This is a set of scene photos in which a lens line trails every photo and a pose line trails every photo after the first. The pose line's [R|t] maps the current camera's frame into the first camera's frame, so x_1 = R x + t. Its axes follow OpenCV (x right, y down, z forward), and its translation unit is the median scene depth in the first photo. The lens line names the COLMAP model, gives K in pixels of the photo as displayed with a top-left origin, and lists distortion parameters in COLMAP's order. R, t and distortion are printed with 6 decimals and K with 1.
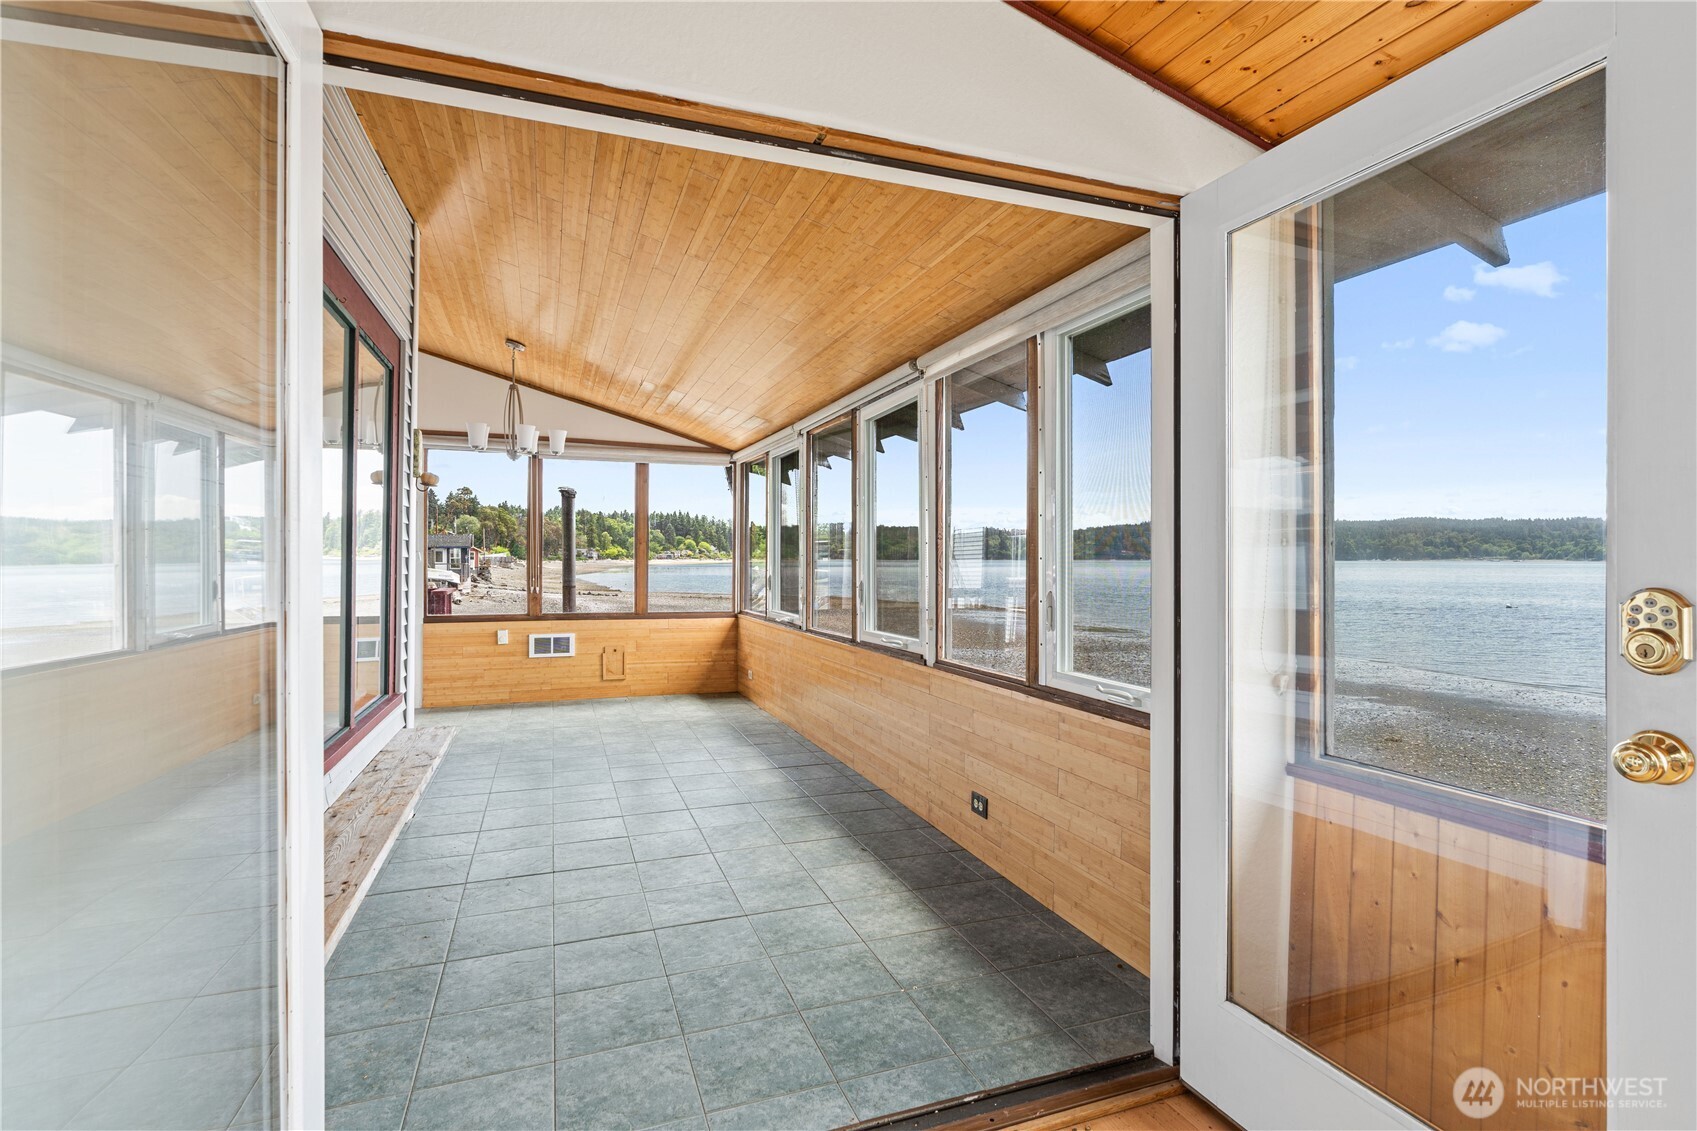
lens RADIAL K [[835.8, 0, 838.3], [0, 835.8, 567.2], [0, 0, 1]] dist [0.000385, 0.000492]
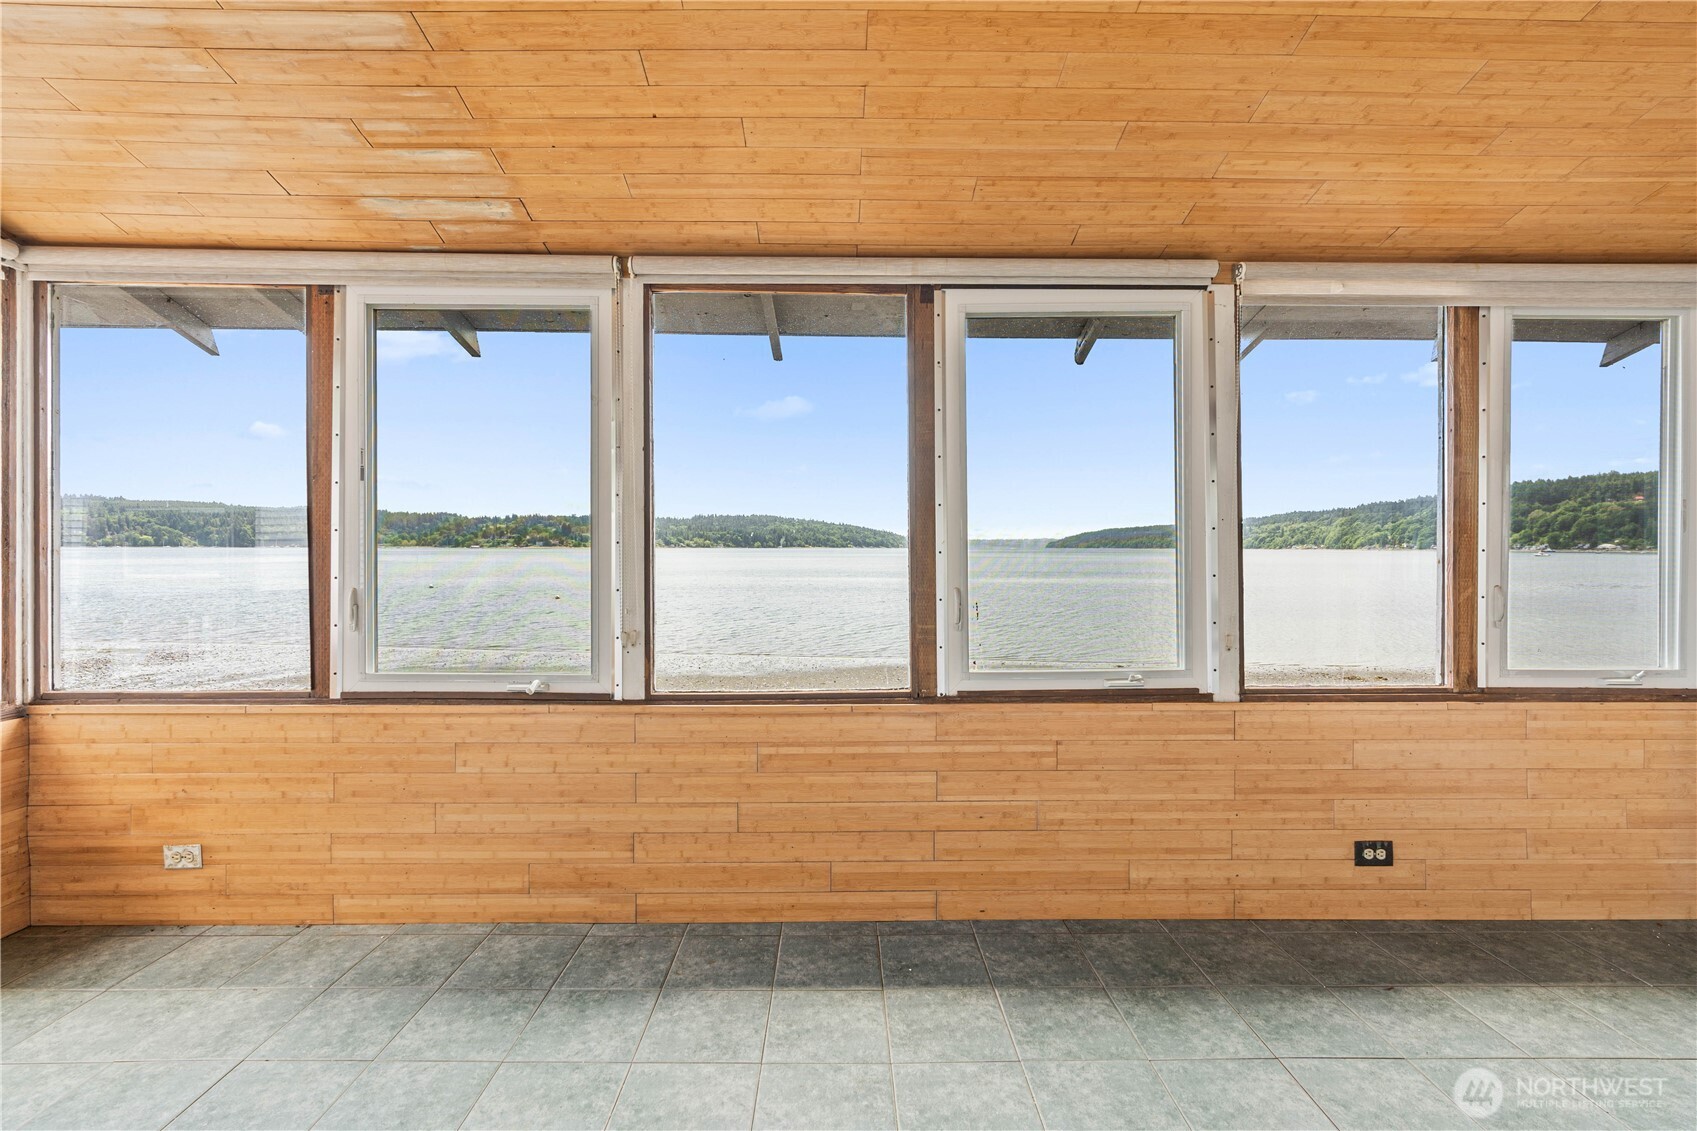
lens RADIAL K [[788.9, 0, 832.6], [0, 788.9, 555.1], [0, 0, 1]] dist [-0.007568, 0.004824]
pose [[0.315834, -0.010738, 0.948754, -0.725916], [0.008414, 0.999928, 0.008516, -0.016921], [-0.948777, 0.005293, 0.315902, 1.265642]]
